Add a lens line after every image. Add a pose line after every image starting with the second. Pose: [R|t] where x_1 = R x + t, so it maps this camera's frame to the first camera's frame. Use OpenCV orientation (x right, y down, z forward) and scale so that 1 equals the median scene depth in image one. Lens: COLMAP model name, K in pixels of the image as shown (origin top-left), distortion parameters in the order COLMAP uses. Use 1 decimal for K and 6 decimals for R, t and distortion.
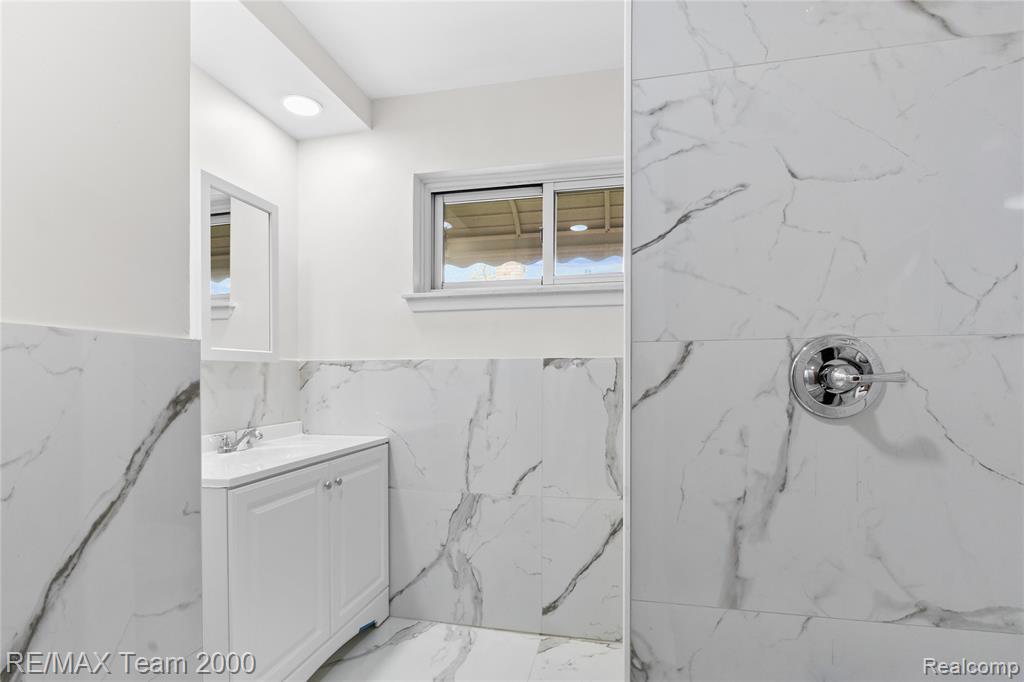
lens RADIAL K [[481.8, 0, 511.6], [0, 481.8, 372.4], [0, 0, 1]] dist [-0.011973, -0.000077]
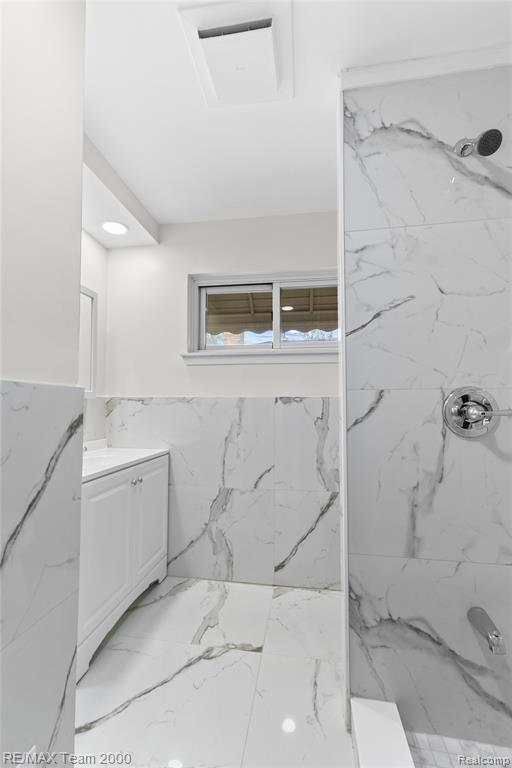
lens RADIAL K [[341.9, 0, 247.6], [0, 341.9, 383.2], [0, 0, 1]] dist [0.002960, -0.001013]
pose [[0.998388, 0.008764, 0.056079, -0.079699], [-0.005432, 0.998225, -0.059305, -0.008189], [-0.056499, 0.058905, 0.996663, -0.070914]]
